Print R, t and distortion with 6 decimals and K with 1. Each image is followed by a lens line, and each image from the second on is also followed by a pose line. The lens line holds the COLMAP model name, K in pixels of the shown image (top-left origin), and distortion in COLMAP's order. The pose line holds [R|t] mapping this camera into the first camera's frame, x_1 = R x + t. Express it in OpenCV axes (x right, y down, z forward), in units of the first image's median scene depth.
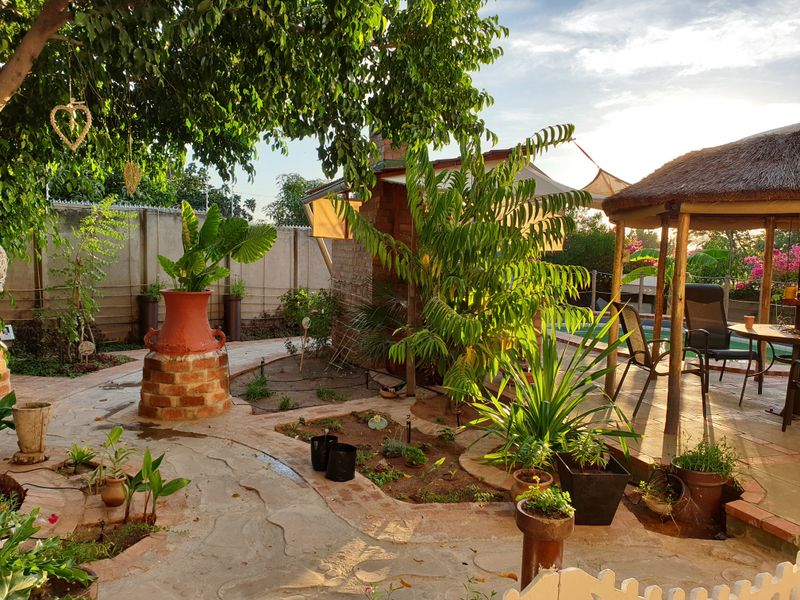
lens RADIAL K [[618.9, 0, 400.0], [0, 618.9, 300.0], [0, 0, 1]] dist [0.012424, -0.009533]
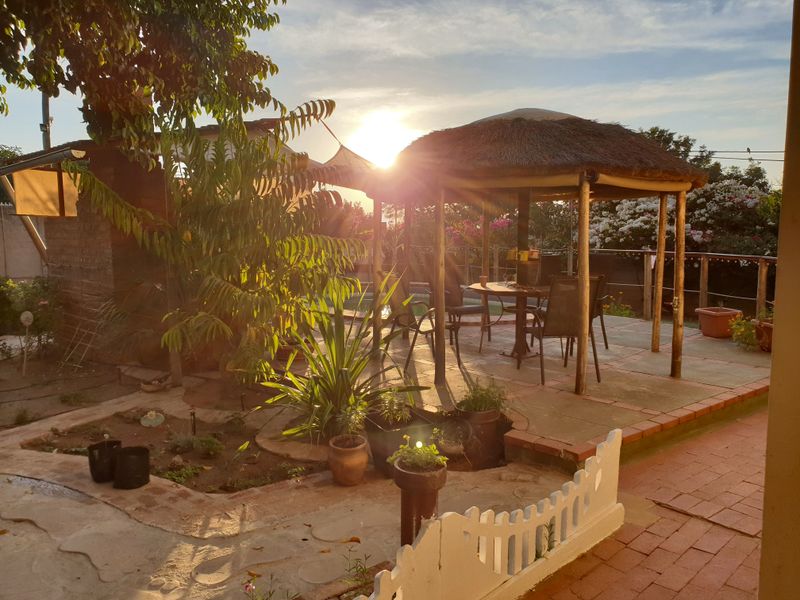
lens RADIAL K [[622.6, 0, 400.4], [0, 622.6, 295.0], [0, 0, 1]] dist [0.009205, -0.002878]
pose [[0.893060, -0.076269, 0.443427, -0.112827], [0.063202, 0.997022, 0.044198, 0.000501], [-0.445477, -0.011446, 0.895220, 0.027816]]
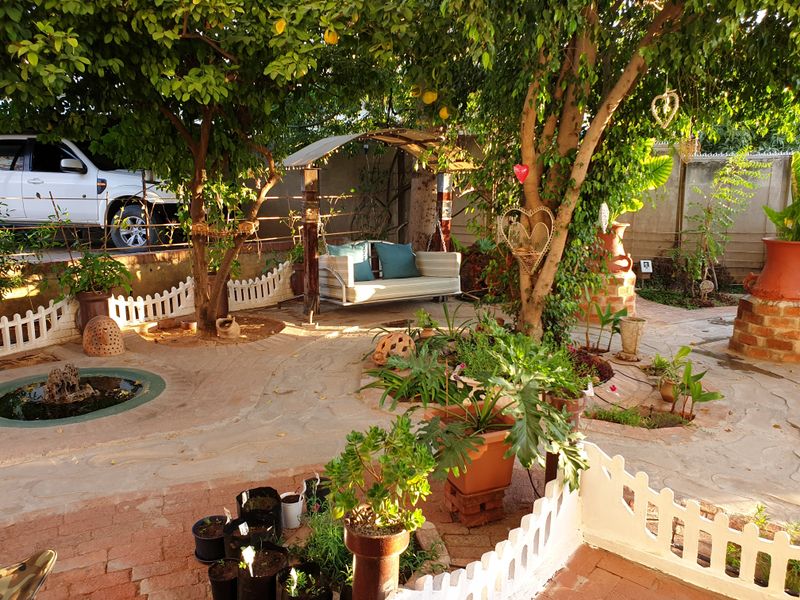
lens RADIAL K [[618.9, 0, 400.0], [0, 618.9, 300.0], [0, 0, 1]] dist [0.012424, -0.009533]
pose [[0.537977, 0.130370, -0.832817, 0.228748], [-0.054494, 0.991280, 0.119975, -0.005352], [0.841197, -0.019160, 0.540390, -0.139862]]
